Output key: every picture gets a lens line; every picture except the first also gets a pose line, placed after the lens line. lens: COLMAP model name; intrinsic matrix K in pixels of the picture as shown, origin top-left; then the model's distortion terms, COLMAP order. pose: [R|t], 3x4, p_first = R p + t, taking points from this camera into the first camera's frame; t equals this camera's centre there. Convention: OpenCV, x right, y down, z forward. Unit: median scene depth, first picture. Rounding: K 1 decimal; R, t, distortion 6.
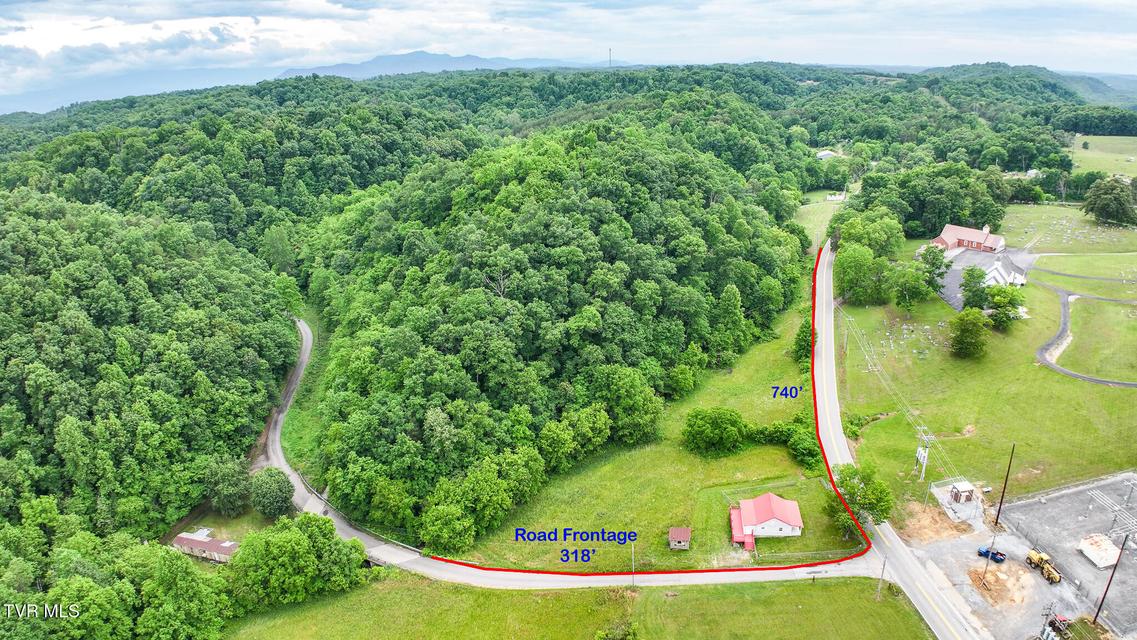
lens RADIAL K [[706.4, 0, 568.5], [0, 706.4, 320.0], [0, 0, 1]] dist [-0.155556, 0.001216]
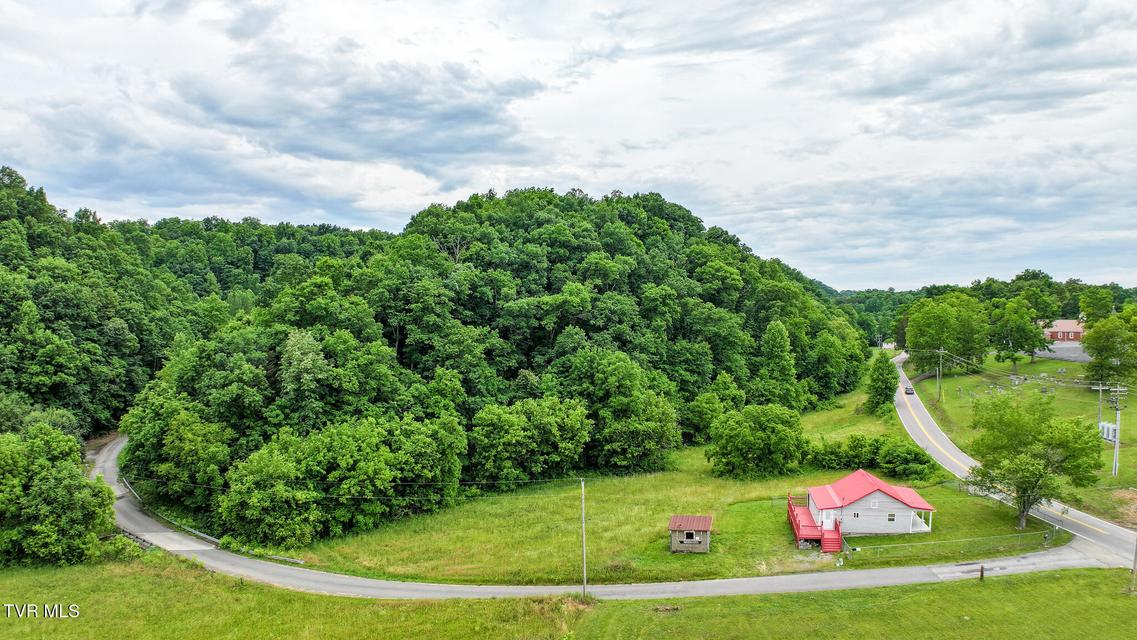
lens RADIAL K [[706.4, 0, 568.5], [0, 706.4, 320.0], [0, 0, 1]] dist [-0.155556, 0.001216]
pose [[0.997037, 0.039322, -0.066108, 0.081045], [-0.058872, 0.943239, -0.326856, 0.276847], [0.049503, 0.329780, 0.942759, 0.383941]]
